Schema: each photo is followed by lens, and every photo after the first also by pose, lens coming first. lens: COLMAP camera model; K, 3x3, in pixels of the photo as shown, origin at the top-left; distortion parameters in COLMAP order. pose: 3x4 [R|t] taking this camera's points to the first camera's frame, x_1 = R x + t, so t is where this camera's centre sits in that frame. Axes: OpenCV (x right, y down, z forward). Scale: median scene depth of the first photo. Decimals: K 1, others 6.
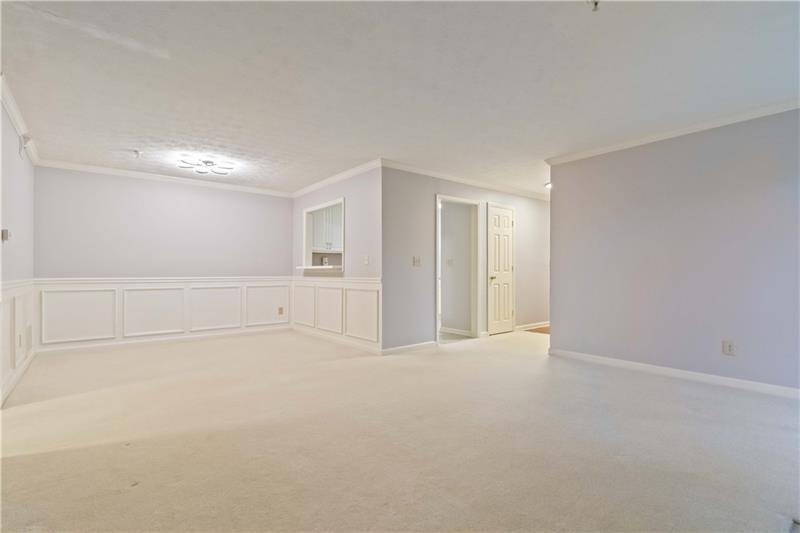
lens RADIAL K [[373.6, 0, 405.4], [0, 373.6, 267.4], [0, 0, 1]] dist [-0.004556, -0.000283]
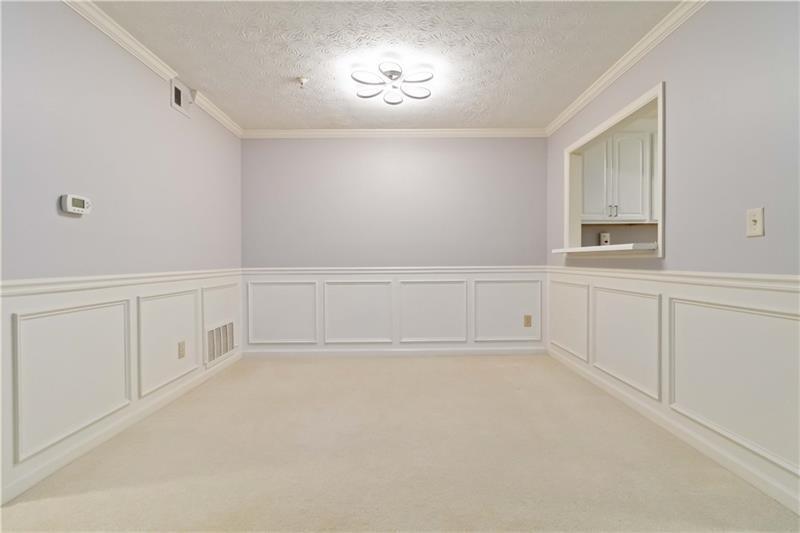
lens RADIAL K [[373.6, 0, 408.6], [0, 373.6, 261.4], [0, 0, 1]] dist [-0.004556, -0.000283]
pose [[0.783483, -0.002319, -0.621408, -0.118662], [0.016343, 0.999724, 0.016874, 0.004466], [0.621198, -0.023376, 0.783305, 0.450853]]
